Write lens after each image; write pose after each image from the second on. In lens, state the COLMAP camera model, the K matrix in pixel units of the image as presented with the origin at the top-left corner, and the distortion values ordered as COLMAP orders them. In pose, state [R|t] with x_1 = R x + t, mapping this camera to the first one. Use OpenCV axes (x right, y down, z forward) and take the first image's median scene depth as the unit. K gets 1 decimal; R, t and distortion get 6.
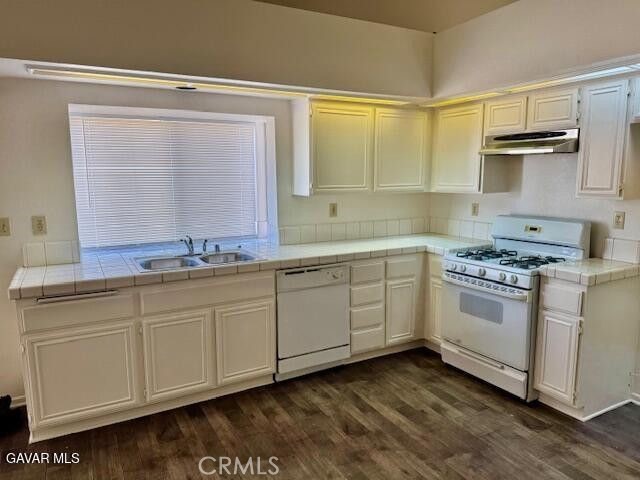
lens RADIAL K [[450.1, 0, 320.0], [0, 450.1, 240.0], [0, 0, 1]] dist [0.076140, -0.118292]
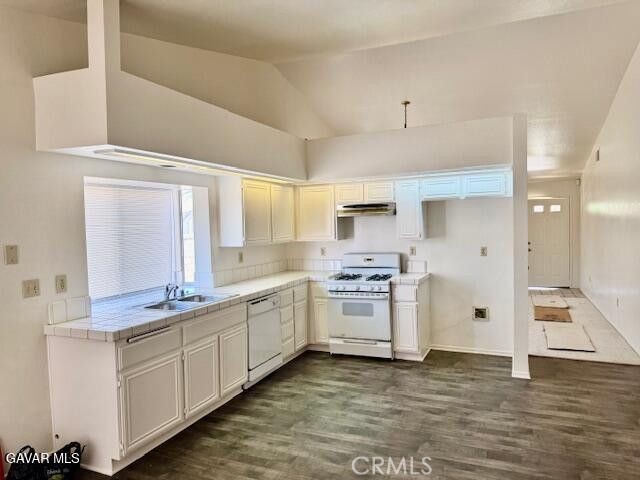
lens RADIAL K [[443.8, 0, 320.2], [0, 443.8, 236.3], [0, 0, 1]] dist [0.076839, -0.114037]
pose [[0.791195, -0.033758, 0.610632, -0.723974], [0.111907, 0.989608, -0.090288, 0.018869], [-0.601238, 0.139770, 0.786751, -0.208038]]
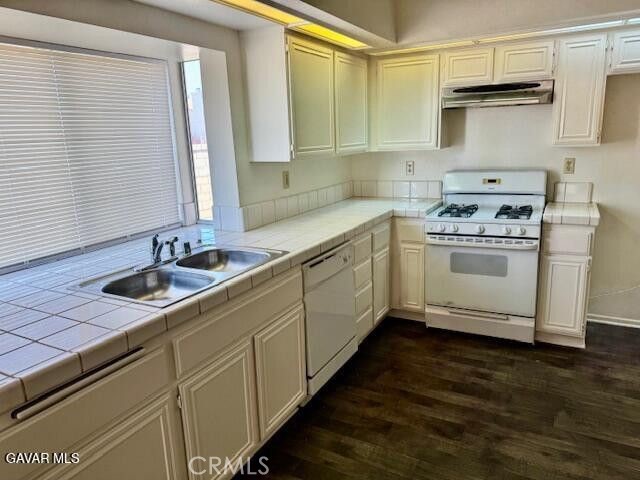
lens RADIAL K [[450.1, 0, 320.0], [0, 450.1, 240.0], [0, 0, 1]] dist [0.076140, -0.118292]
pose [[0.841207, -0.147445, 0.520222, -0.446520], [0.112304, 0.988765, 0.098645, -0.040555], [-0.528923, -0.024558, 0.848315, 0.353567]]
